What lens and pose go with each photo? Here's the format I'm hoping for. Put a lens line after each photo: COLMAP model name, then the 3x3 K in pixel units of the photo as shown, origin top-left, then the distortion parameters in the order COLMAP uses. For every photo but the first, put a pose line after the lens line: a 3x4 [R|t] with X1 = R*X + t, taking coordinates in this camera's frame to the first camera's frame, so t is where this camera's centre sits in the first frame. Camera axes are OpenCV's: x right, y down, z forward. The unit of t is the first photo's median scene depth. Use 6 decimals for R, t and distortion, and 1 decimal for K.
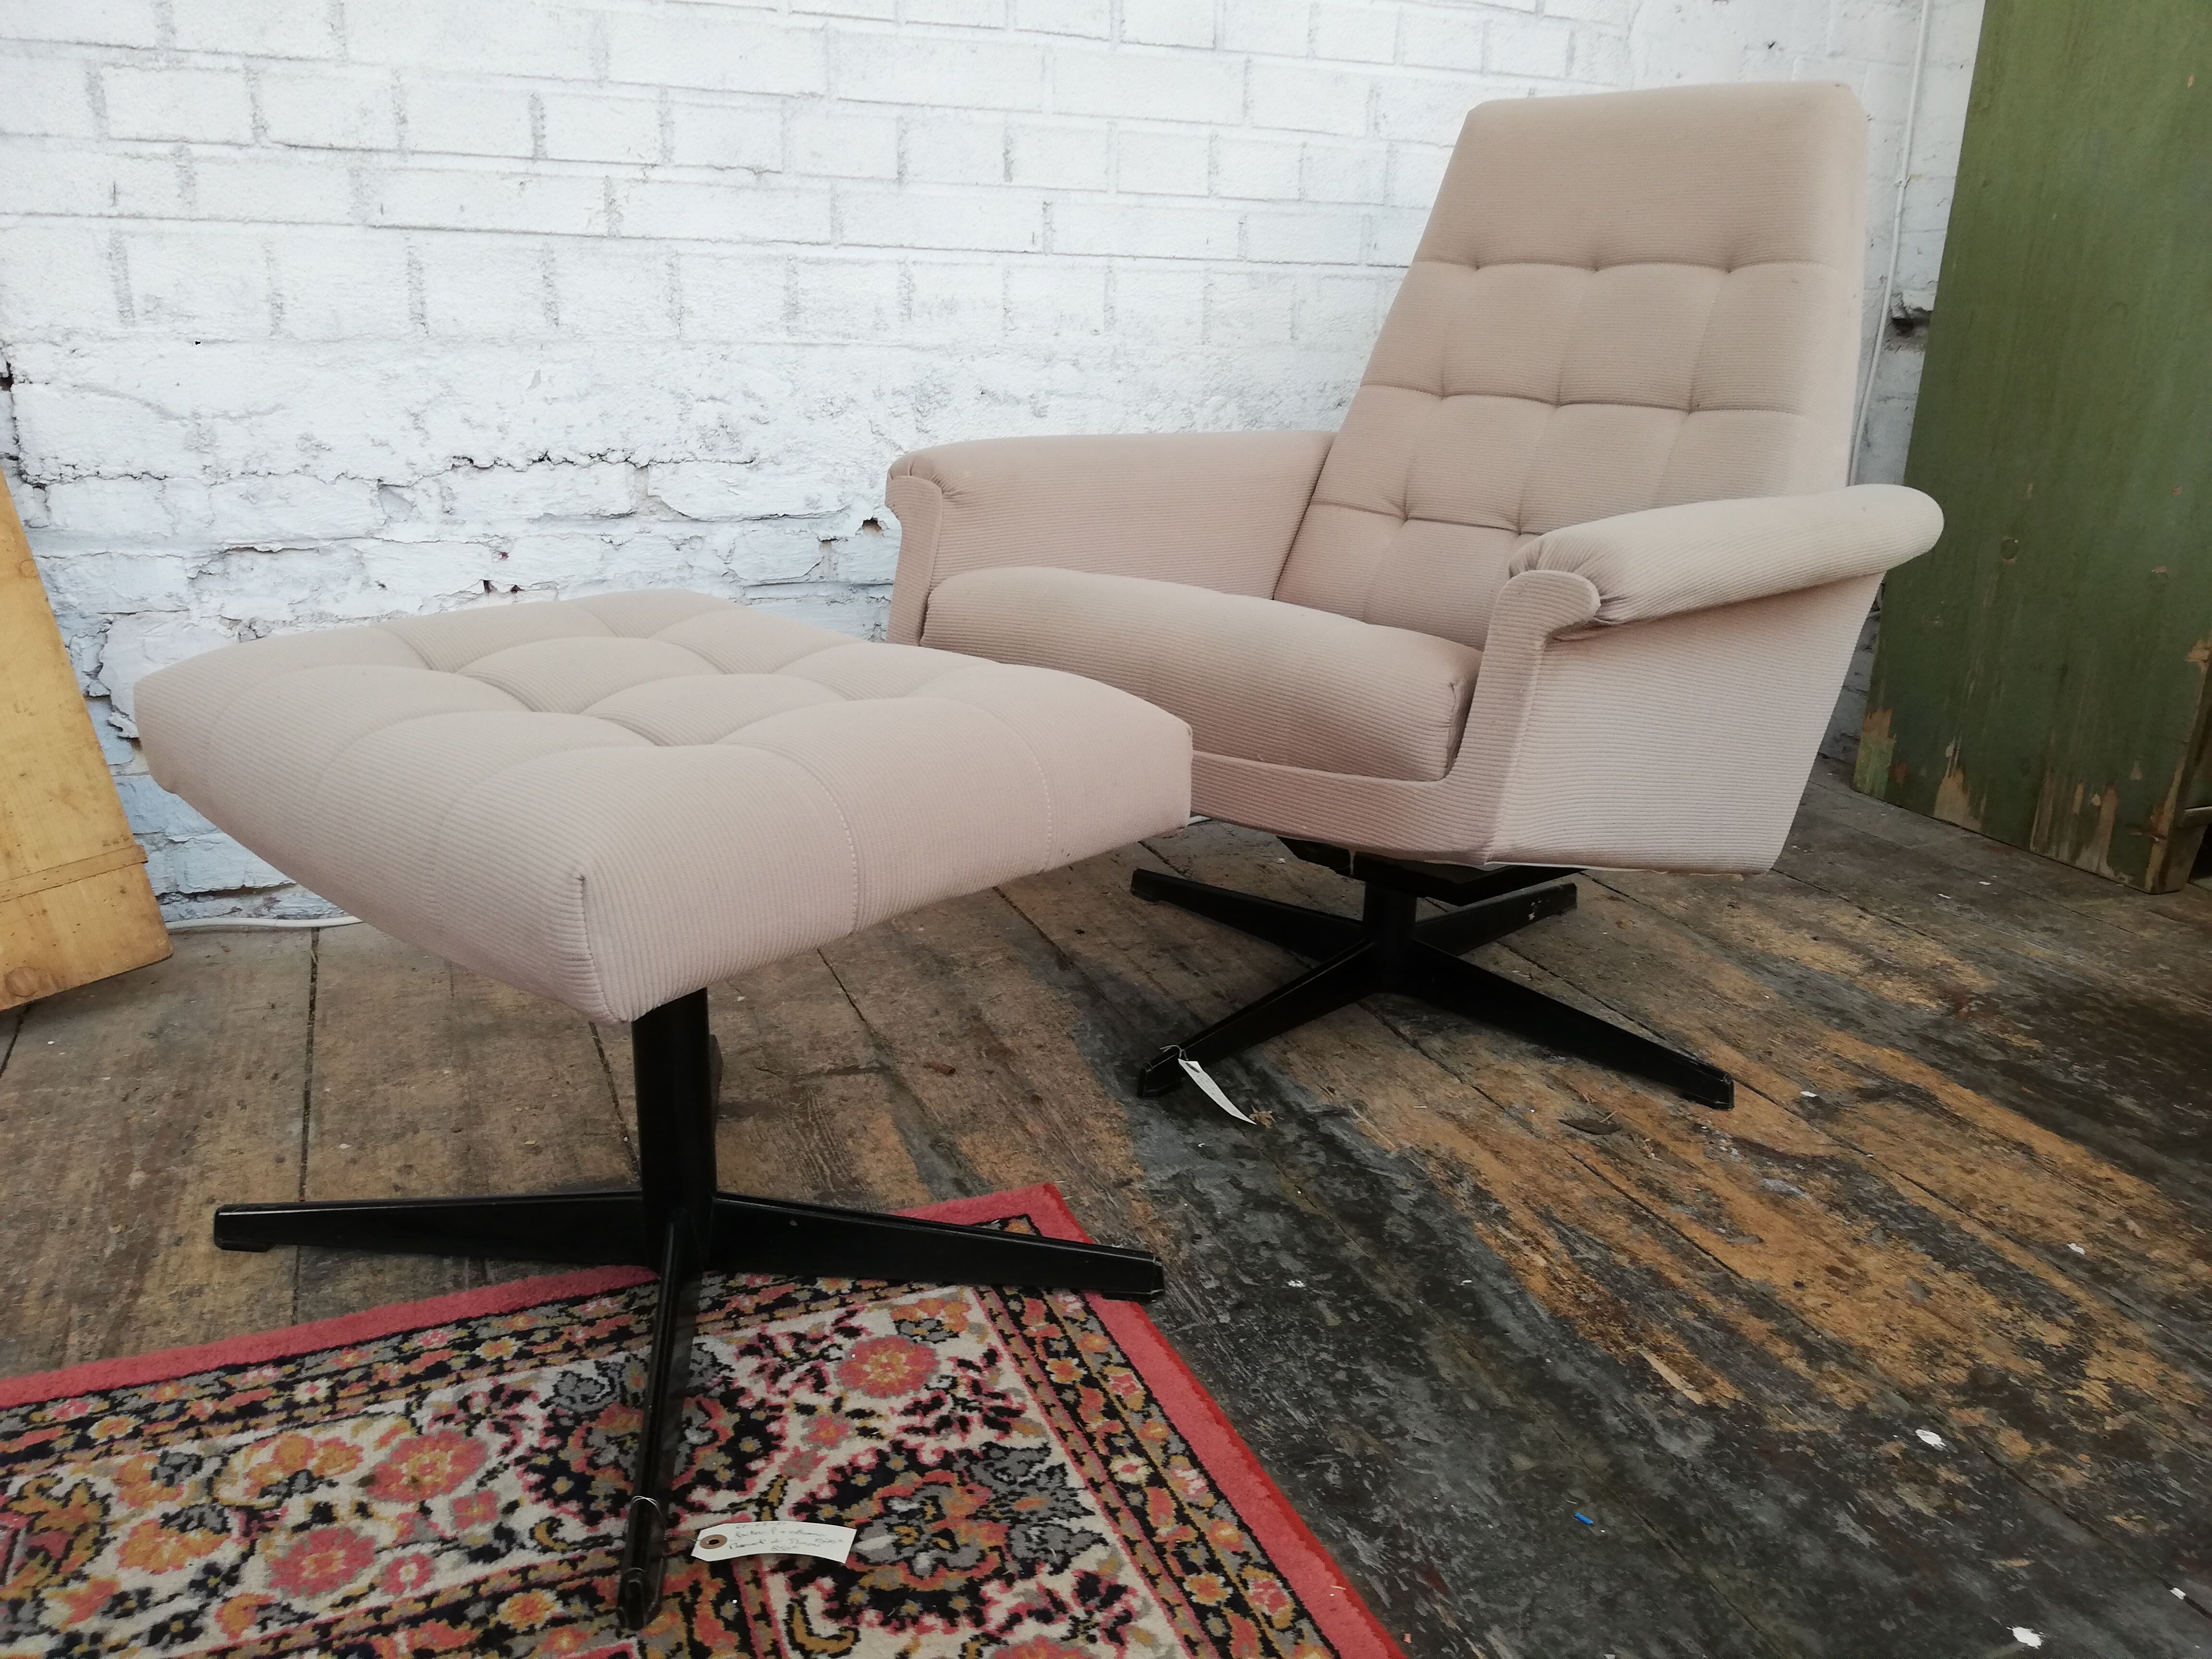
lens RADIAL K [[1662.9, 0, 1115.8], [0, 1662.9, 812.3], [0, 0, 1]] dist [0.041841, -0.060059]
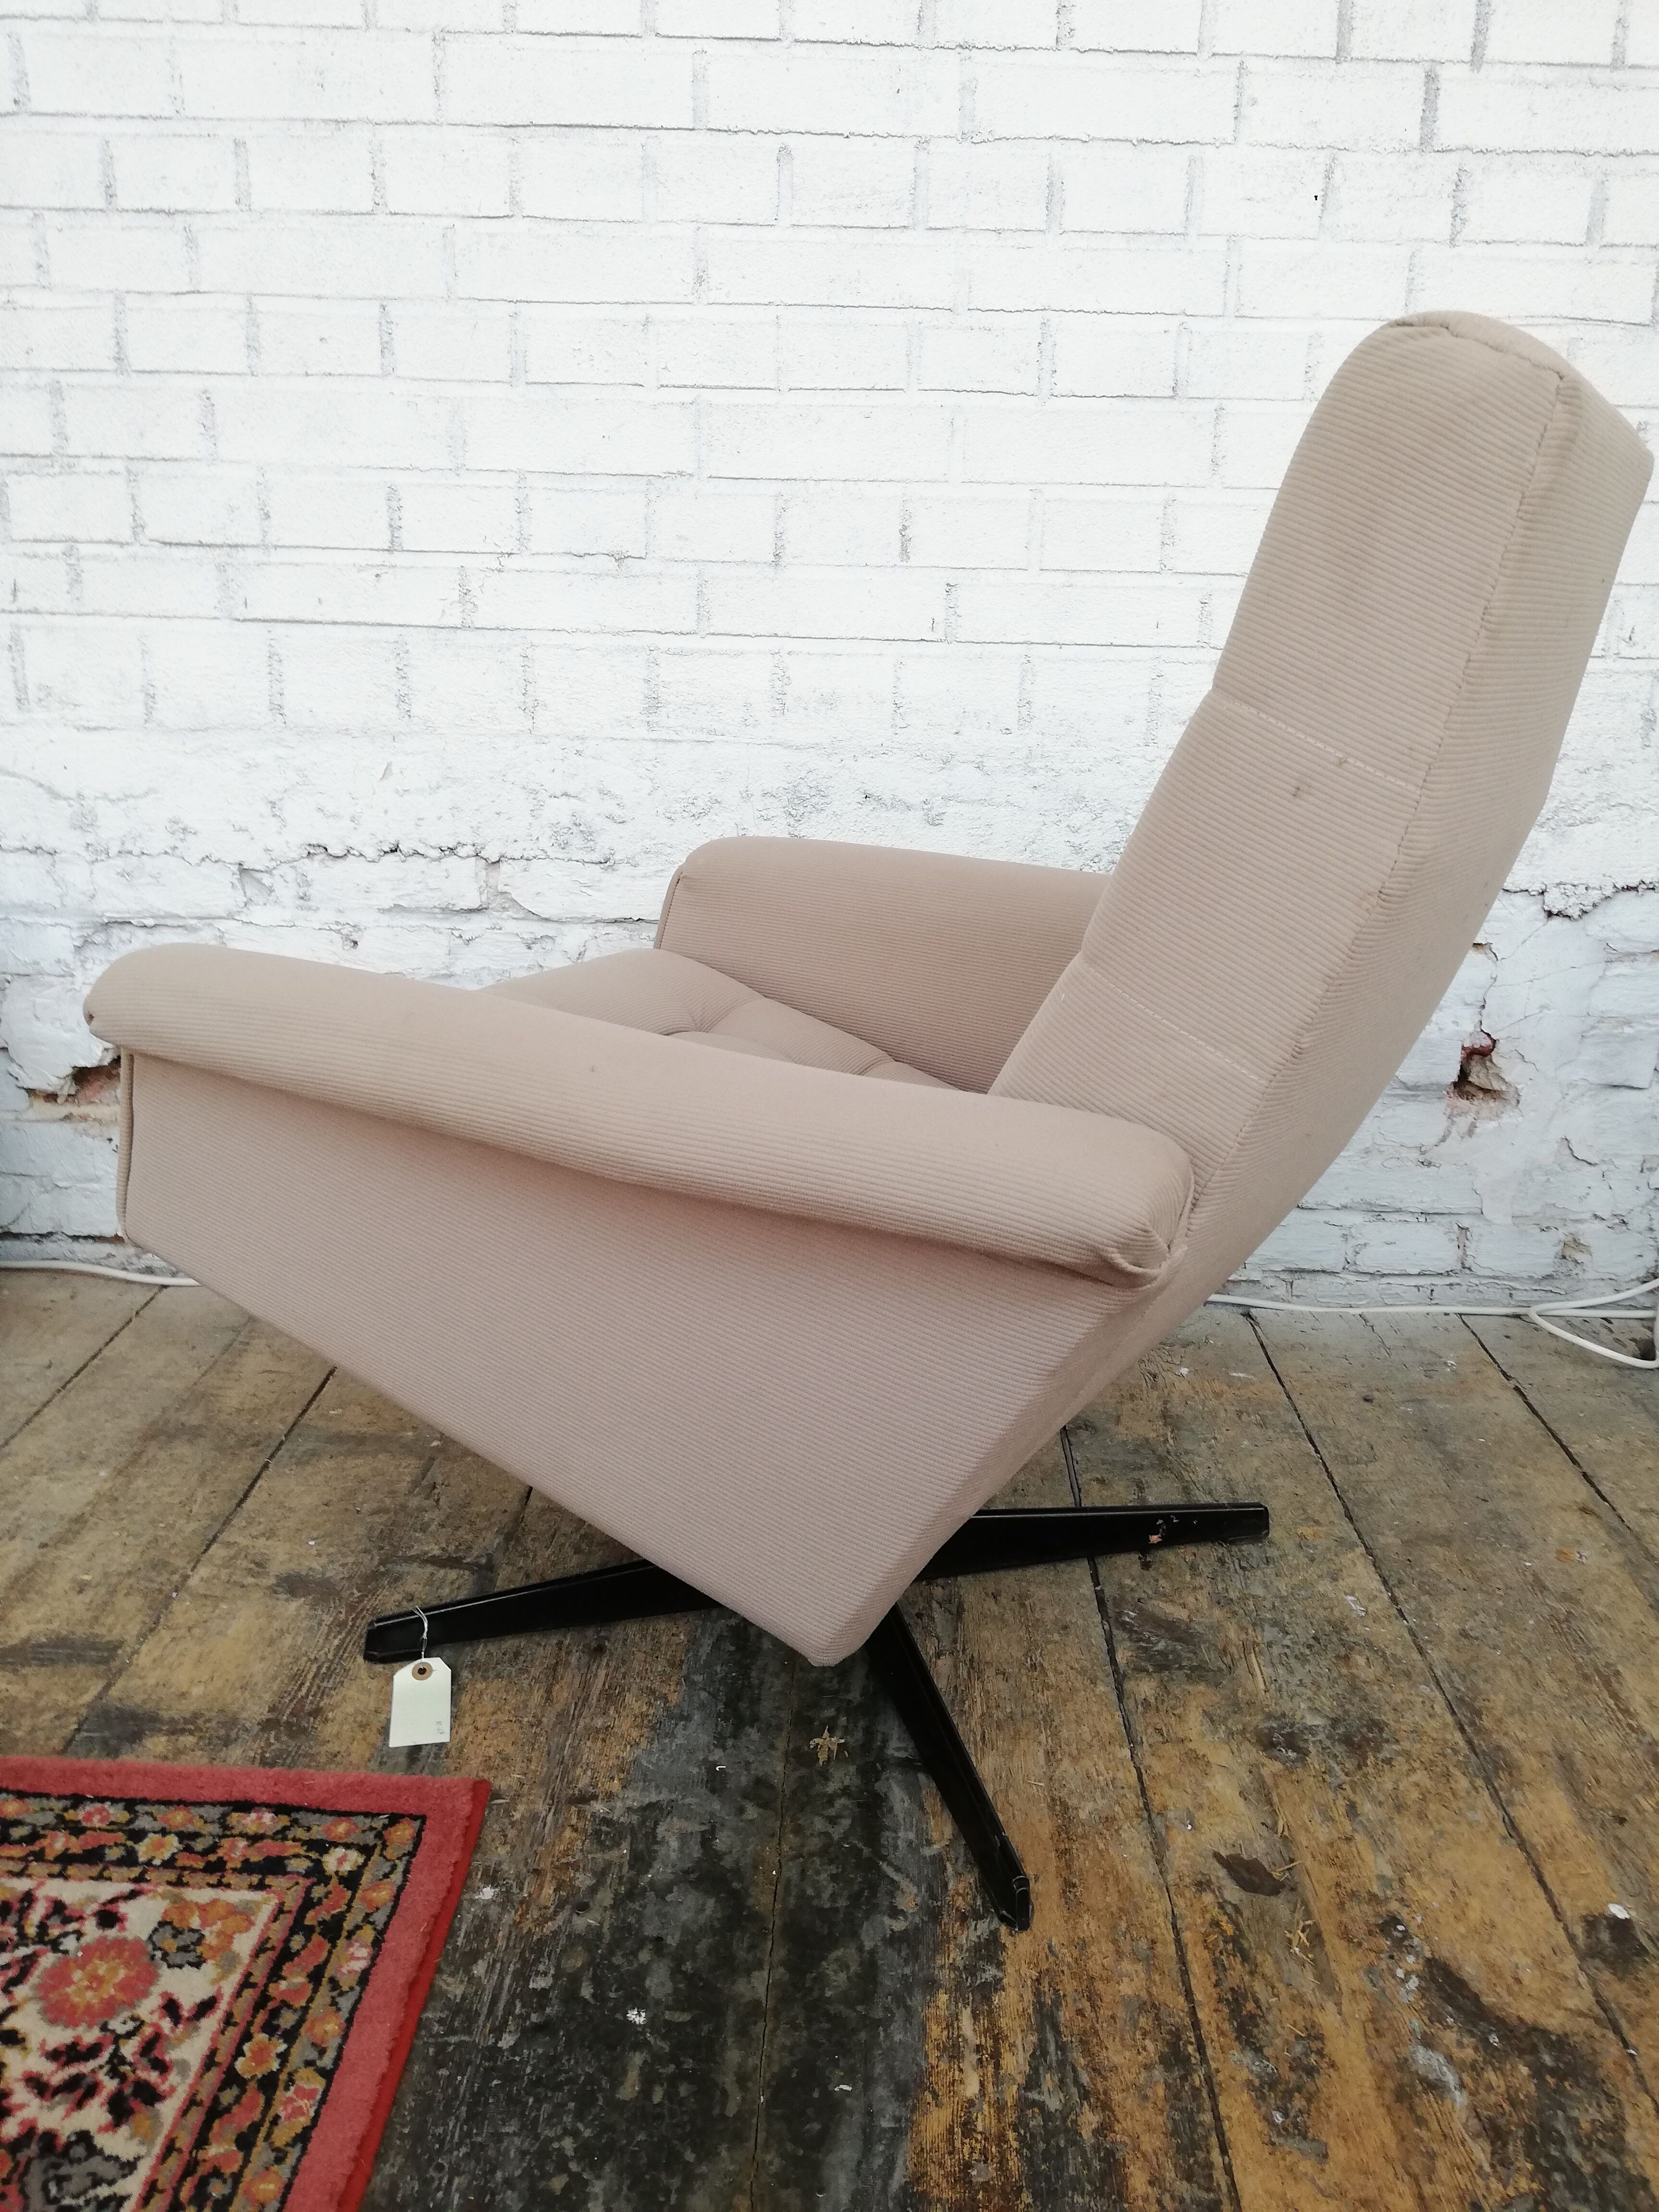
lens RADIAL K [[1667.9, 0, 840.3], [0, 1667.9, 1103.7], [0, 0, 1]] dist [0.042247, -0.070204]
pose [[0.912198, 0.118116, -0.392357, 0.390458], [-0.124736, 0.992152, 0.008678, -0.135612], [0.390303, 0.041025, 0.919772, 0.262746]]
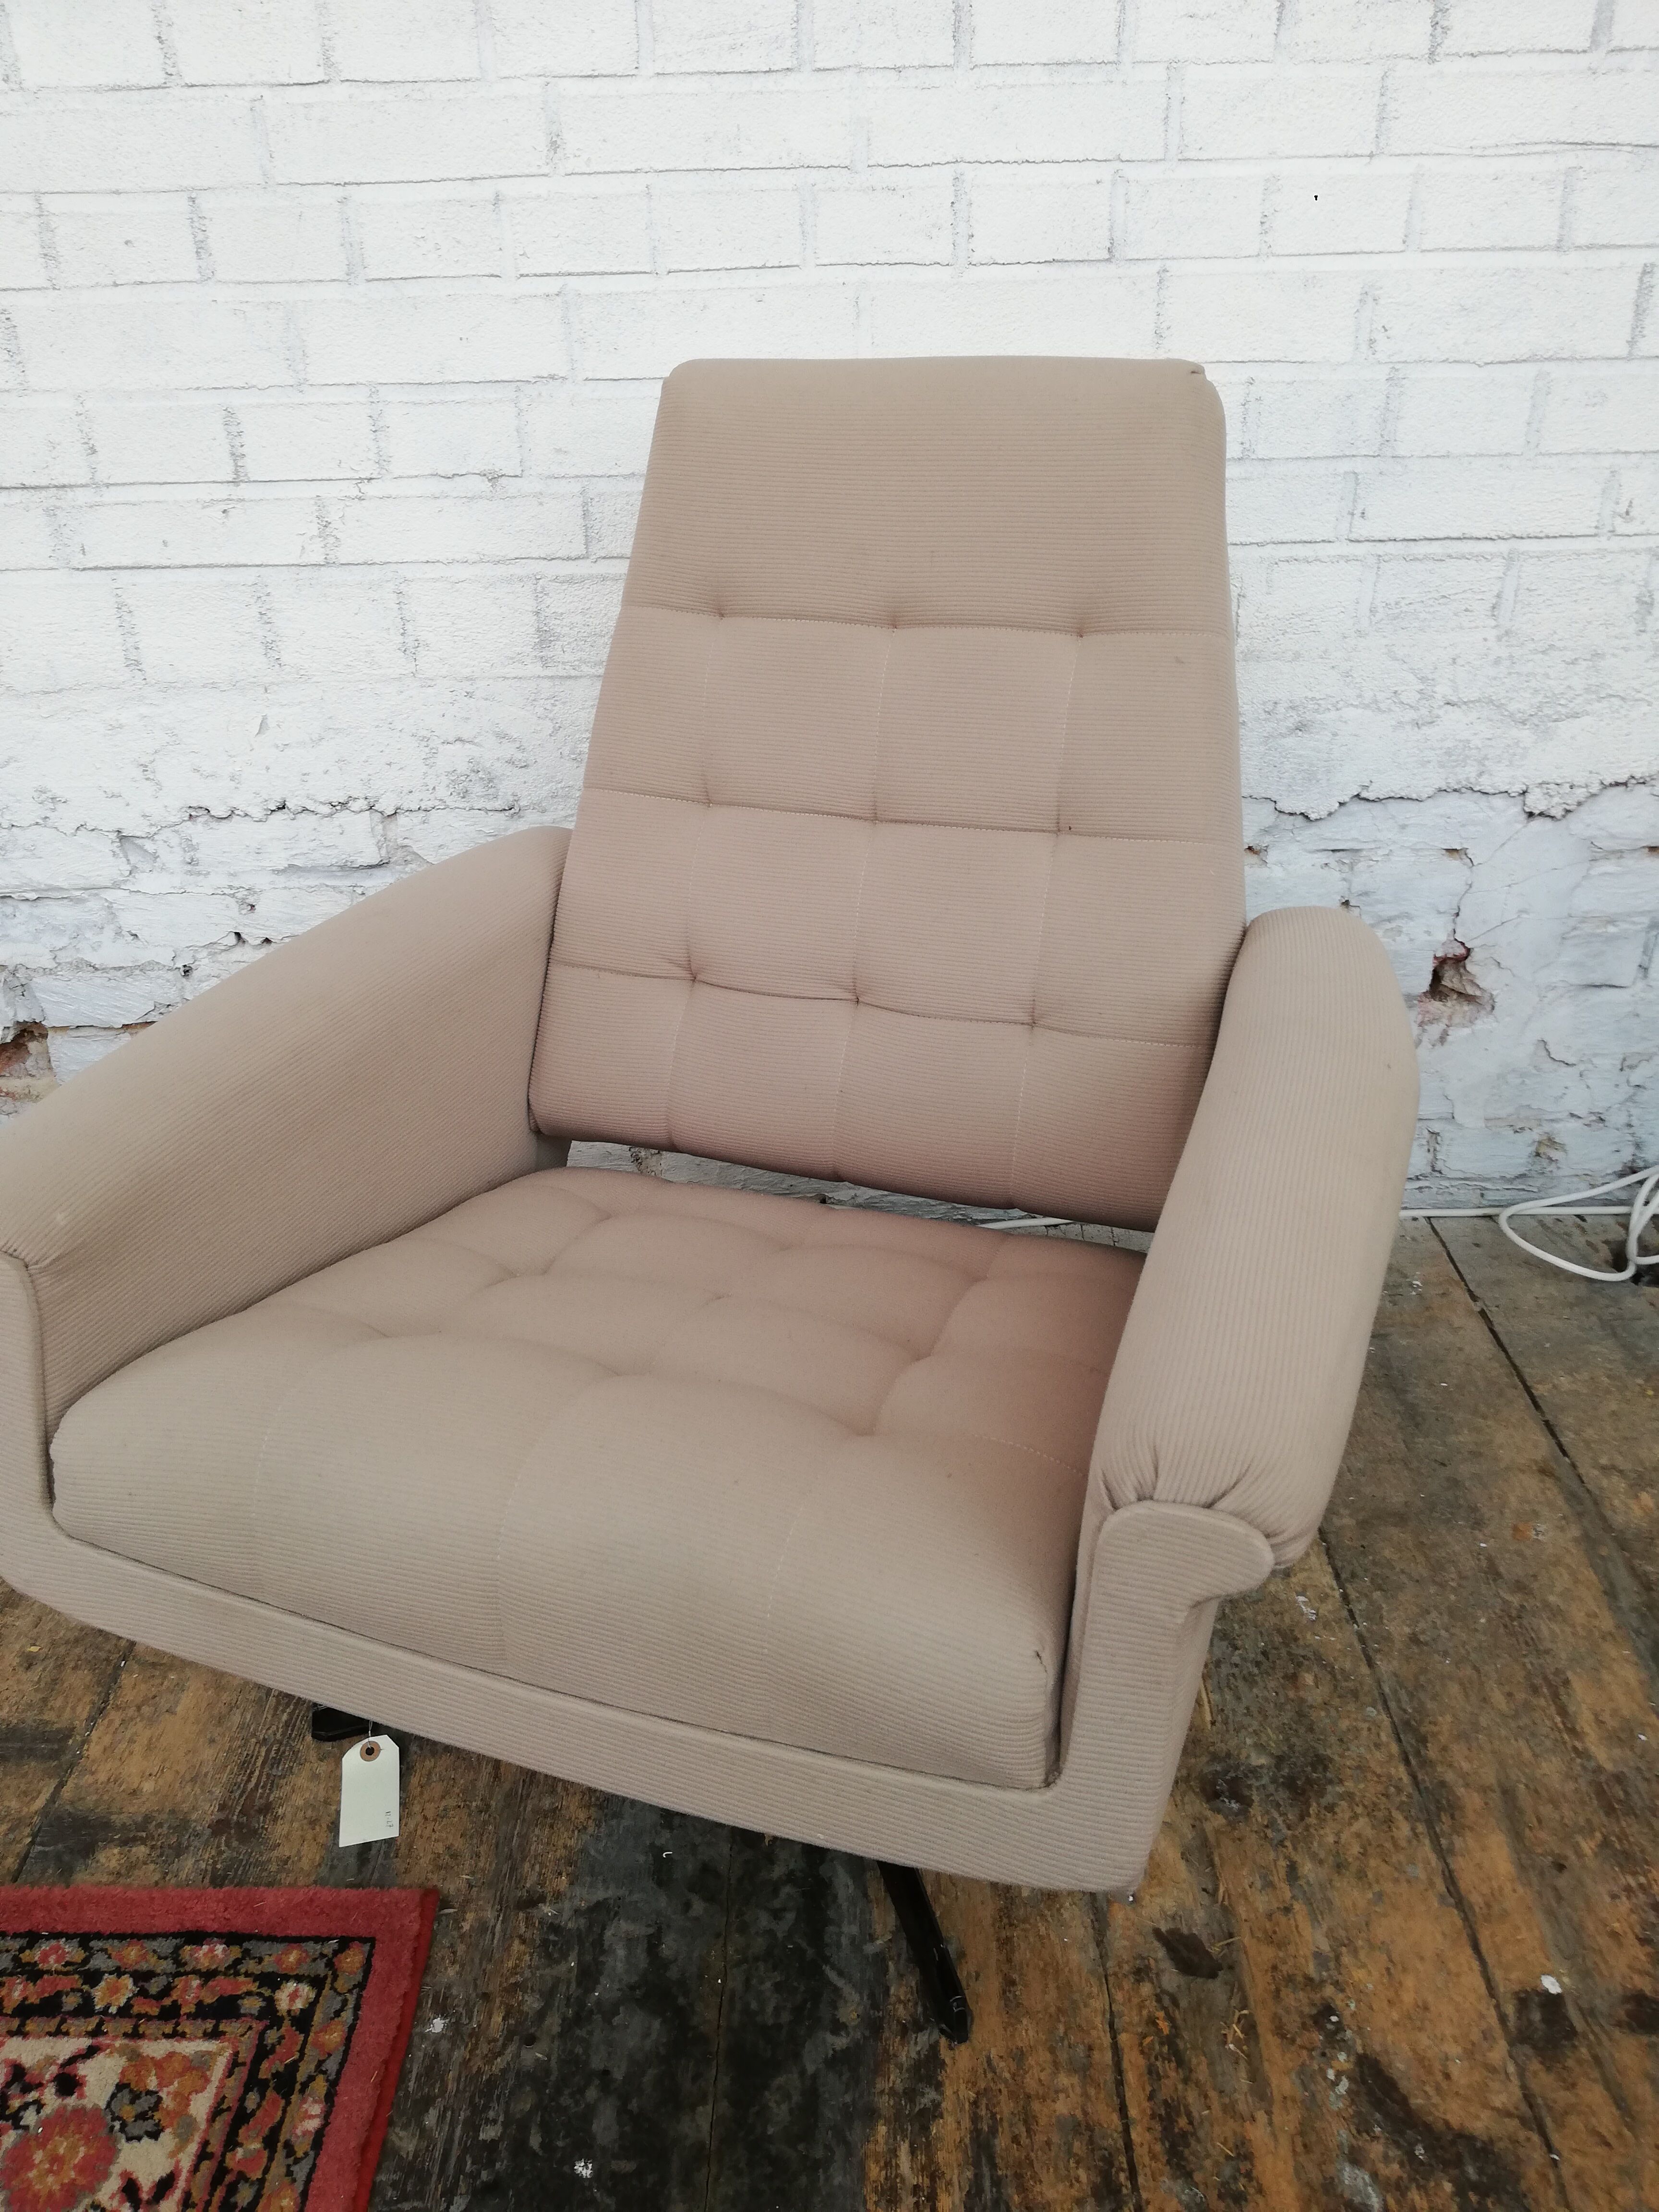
lens RADIAL K [[1675.1, 0, 832.5], [0, 1675.1, 1103.8], [0, 0, 1]] dist [0.042132, -0.061013]
pose [[0.916647, 0.143880, -0.372904, 0.385484], [-0.074436, 0.978092, 0.194410, -0.330041], [0.392706, -0.150448, 0.907275, 0.340147]]
